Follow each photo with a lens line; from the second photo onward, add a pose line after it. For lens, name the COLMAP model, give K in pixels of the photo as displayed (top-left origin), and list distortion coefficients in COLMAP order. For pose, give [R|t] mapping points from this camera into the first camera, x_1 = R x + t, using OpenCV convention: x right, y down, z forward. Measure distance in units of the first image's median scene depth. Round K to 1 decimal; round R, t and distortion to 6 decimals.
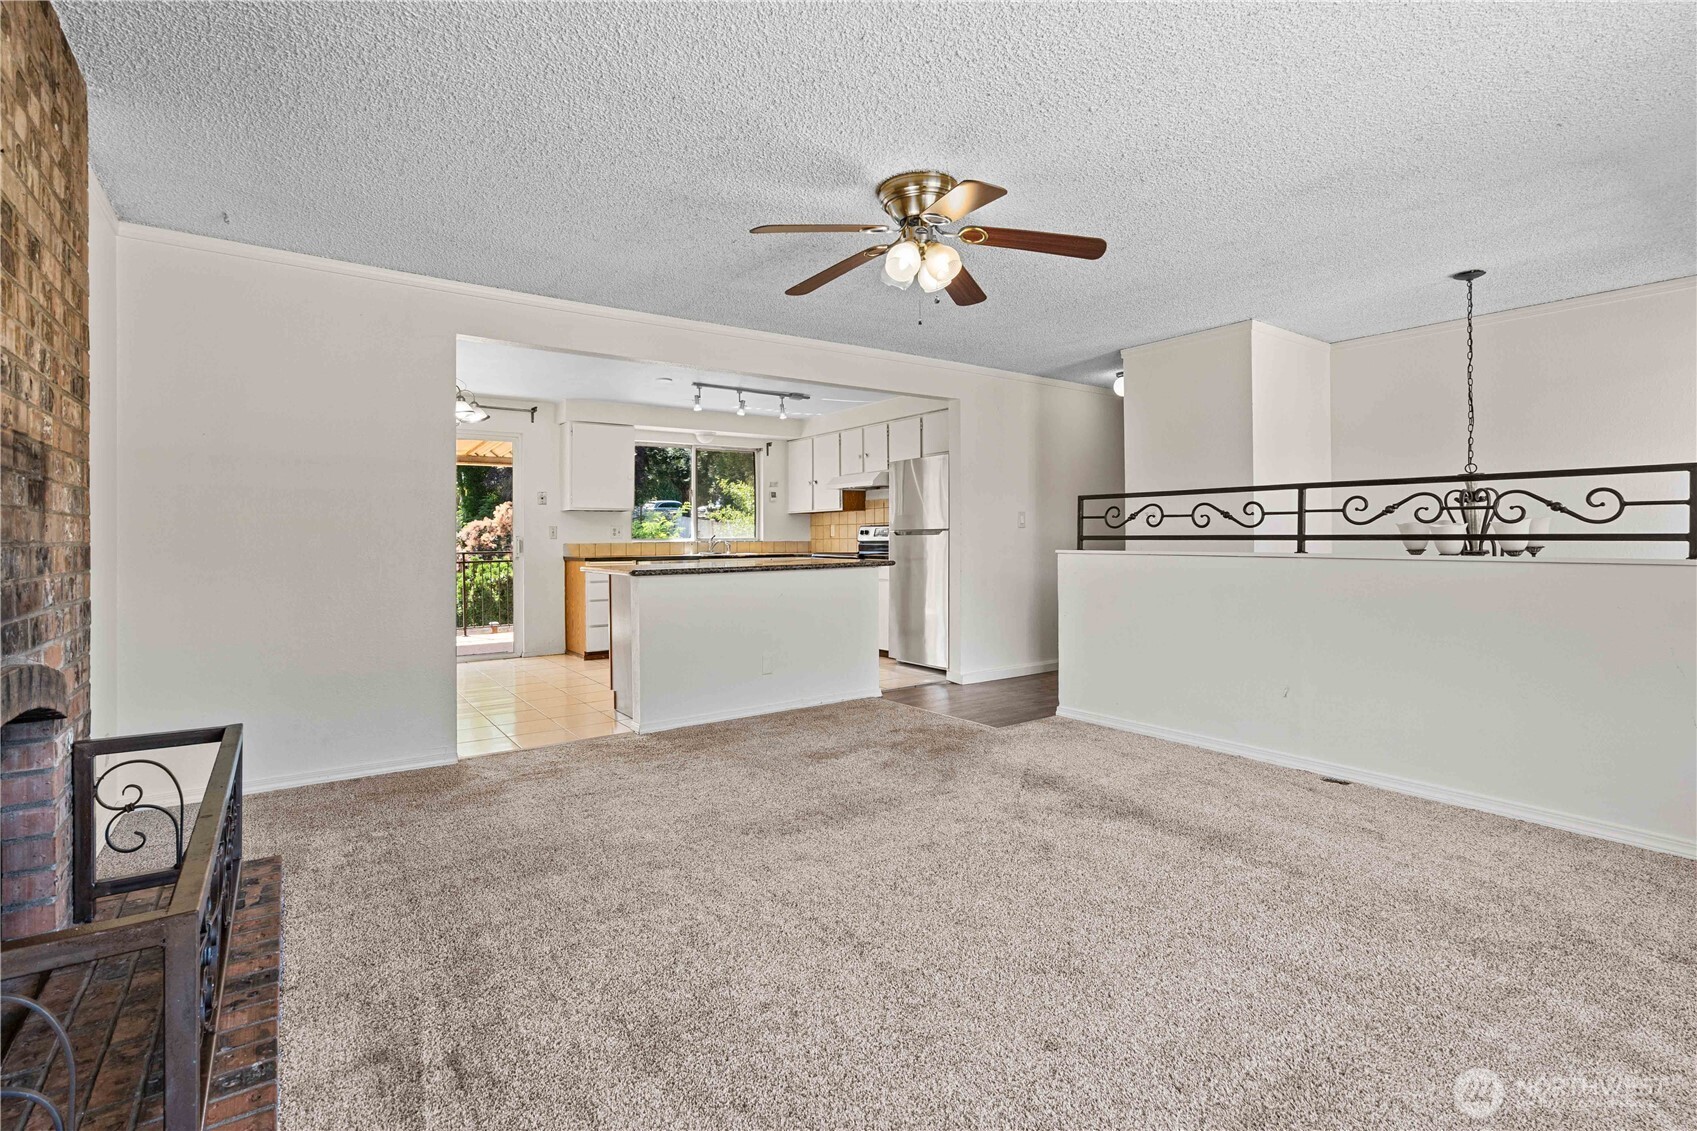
lens RADIAL K [[776.5, 0, 835.0], [0, 776.5, 535.7], [0, 0, 1]] dist [-0.006833, 0.003375]
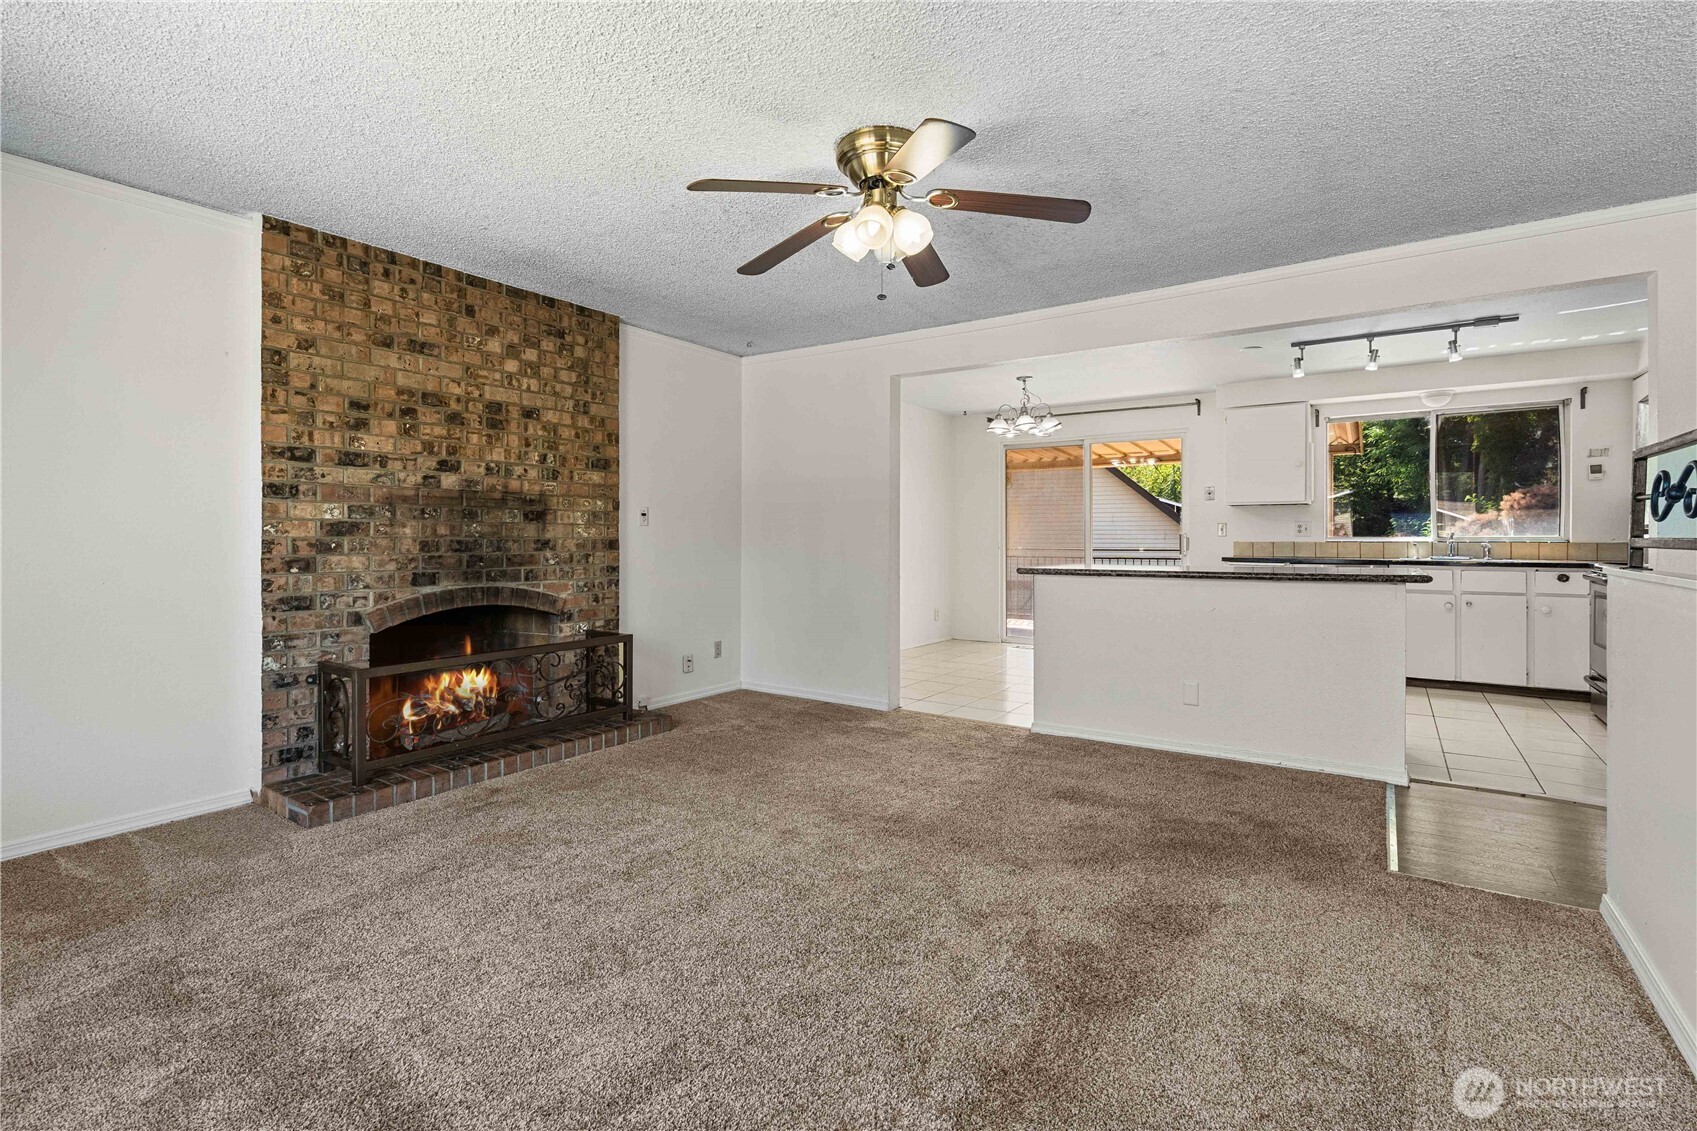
lens RADIAL K [[776.5, 0, 847.2], [0, 776.5, 535.0], [0, 0, 1]] dist [-0.006833, 0.003375]
pose [[0.356595, 0.003975, -0.934250, 0.634213], [0.000453, 0.999990, 0.004427, -0.003293], [0.934259, -0.002002, 0.356590, 0.439498]]
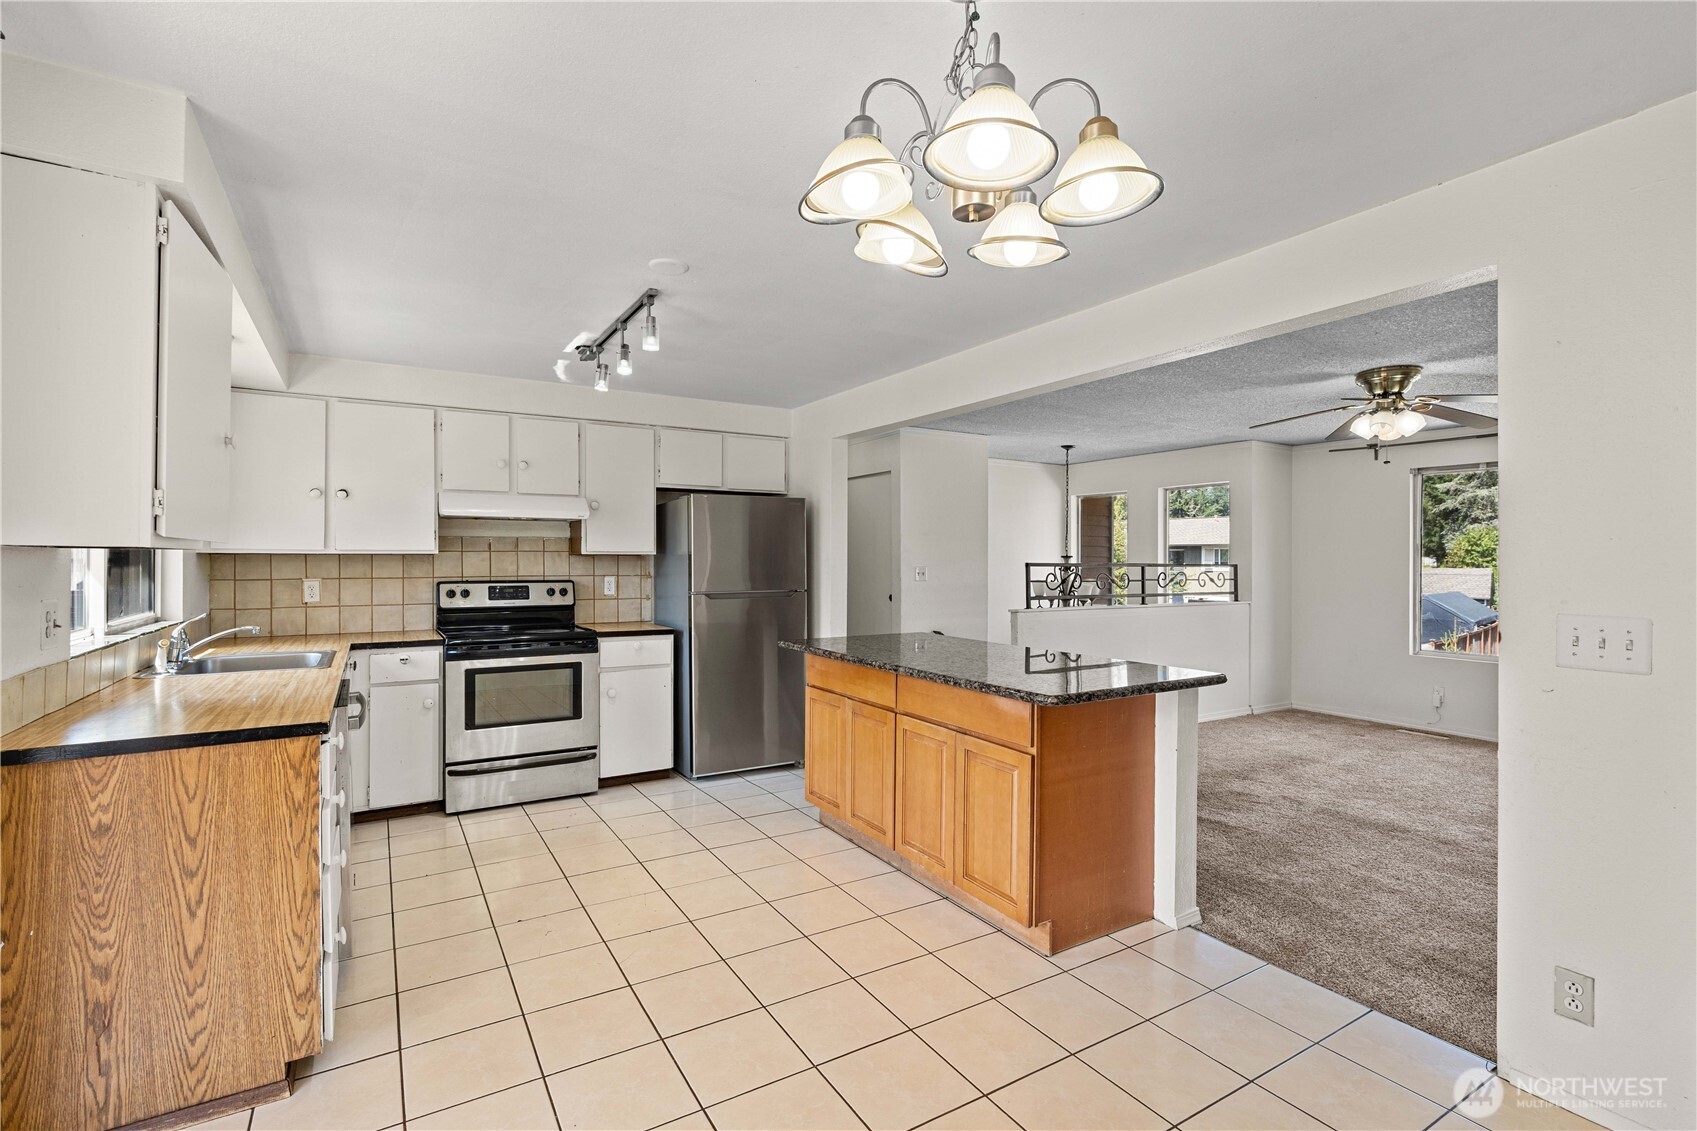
lens RADIAL K [[776.5, 0, 838.4], [0, 776.5, 564.7], [0, 0, 1]] dist [-0.006833, 0.003375]
pose [[0.064644, 0.002220, 0.997906, -0.975707], [-0.005282, 0.999984, -0.001882, -0.049189], [-0.997894, -0.005149, 0.064654, 1.327183]]
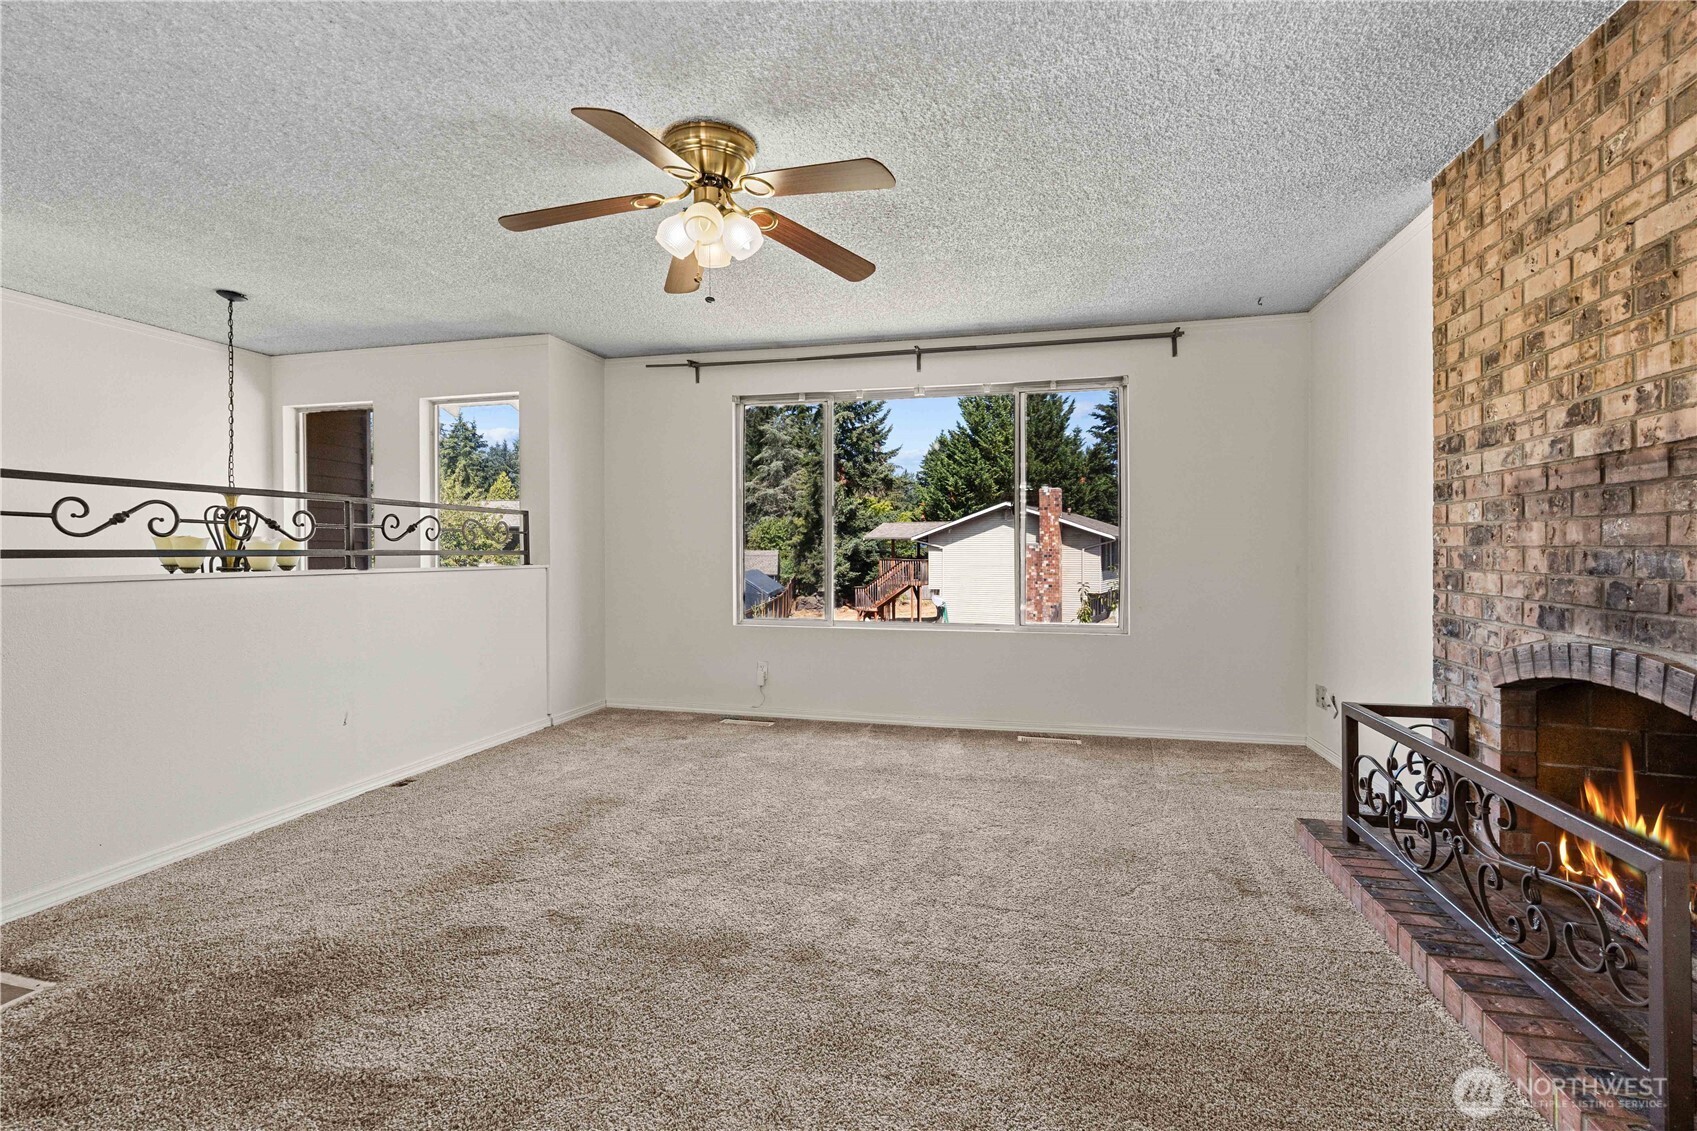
lens RADIAL K [[776.5, 0, 833.9], [0, 776.5, 553.7], [0, 0, 1]] dist [-0.006833, 0.003375]
pose [[-0.653361, 0.003331, 0.757039, -0.433746], [0.004890, 0.999988, -0.000181, 0.005604], [-0.757031, 0.003584, -0.653370, 0.996157]]
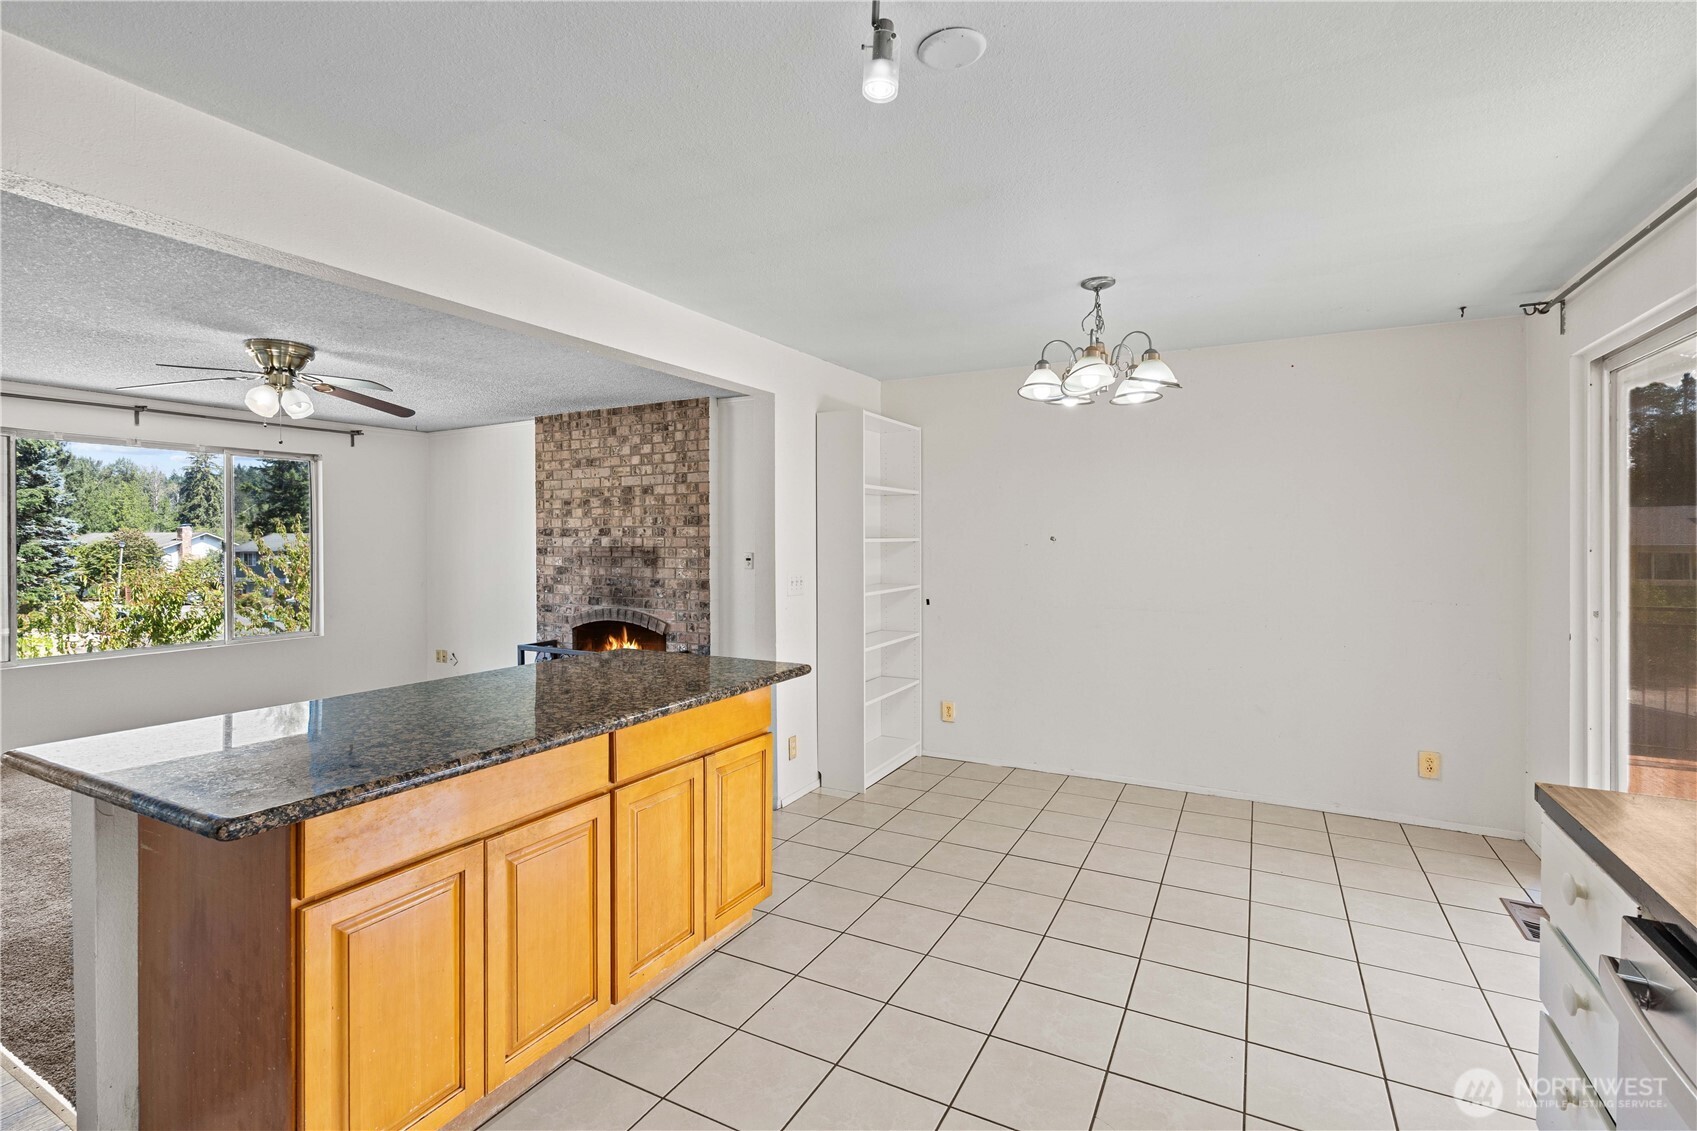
lens RADIAL K [[776.5, 0, 845.6], [0, 776.5, 544.1], [0, 0, 1]] dist [-0.006833, 0.003375]
pose [[-0.890044, 0.012093, -0.455715, -0.113087], [0.009478, 0.999923, 0.008024, -0.064474], [0.455777, 0.002822, -0.890090, 1.828104]]
